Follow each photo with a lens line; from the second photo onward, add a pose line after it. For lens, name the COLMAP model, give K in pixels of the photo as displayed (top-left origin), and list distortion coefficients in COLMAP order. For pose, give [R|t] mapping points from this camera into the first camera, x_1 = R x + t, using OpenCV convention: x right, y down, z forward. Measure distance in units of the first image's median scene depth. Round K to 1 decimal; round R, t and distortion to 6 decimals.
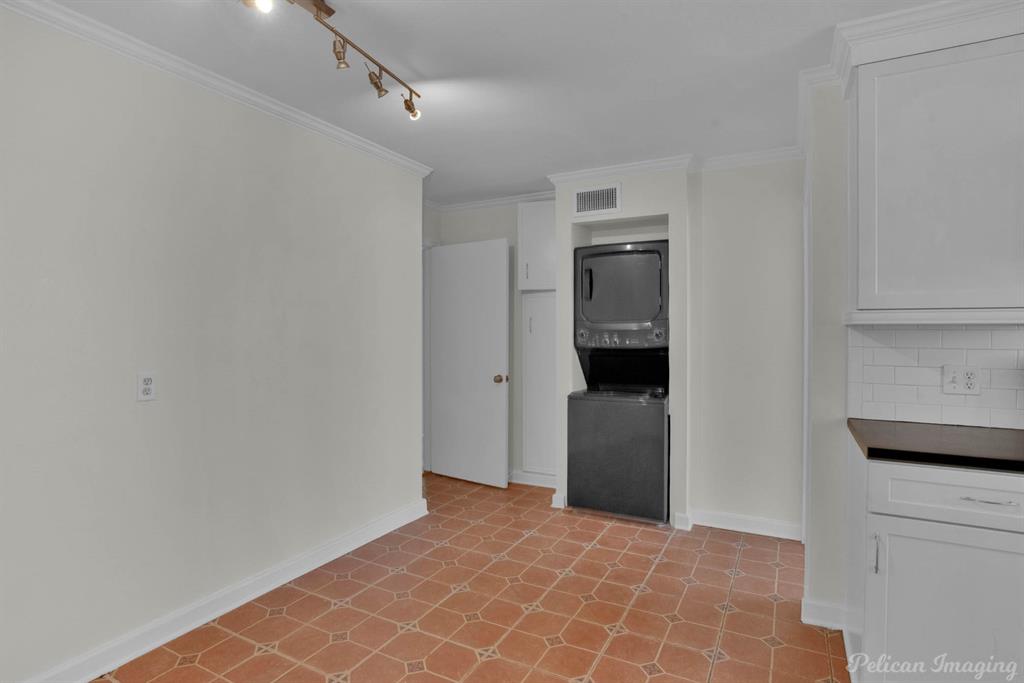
lens RADIAL K [[524.7, 0, 511.4], [0, 524.7, 334.8], [0, 0, 1]] dist [-0.047645, 0.018485]
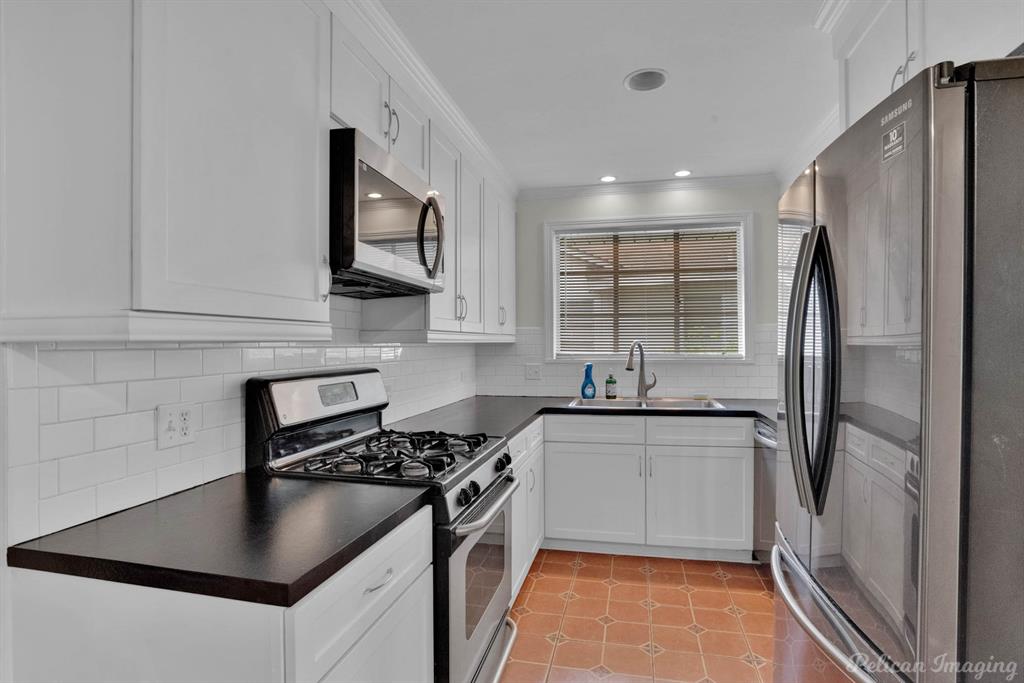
lens RADIAL K [[524.7, 0, 511.4], [0, 524.7, 334.8], [0, 0, 1]] dist [-0.047645, 0.018485]
pose [[-0.268040, 0.017764, 0.963244, 0.068354], [0.017514, 0.999755, -0.013564, -0.008036], [-0.963249, 0.013234, -0.268285, 0.479817]]
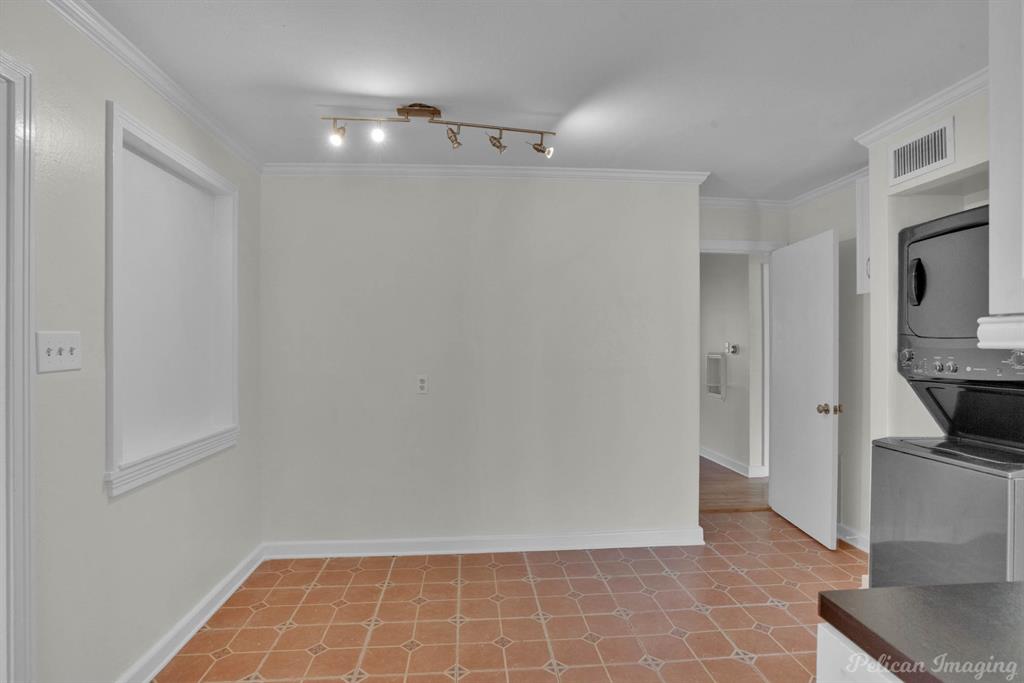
lens RADIAL K [[523.0, 0, 509.2], [0, 523.0, 345.3], [0, 0, 1]] dist [-0.039322, 0.000472]
pose [[0.537507, 0.002079, -0.843257, 0.499658], [-0.004524, 0.999990, -0.000418, -0.012374], [0.843247, 0.004039, 0.537511, 0.244741]]
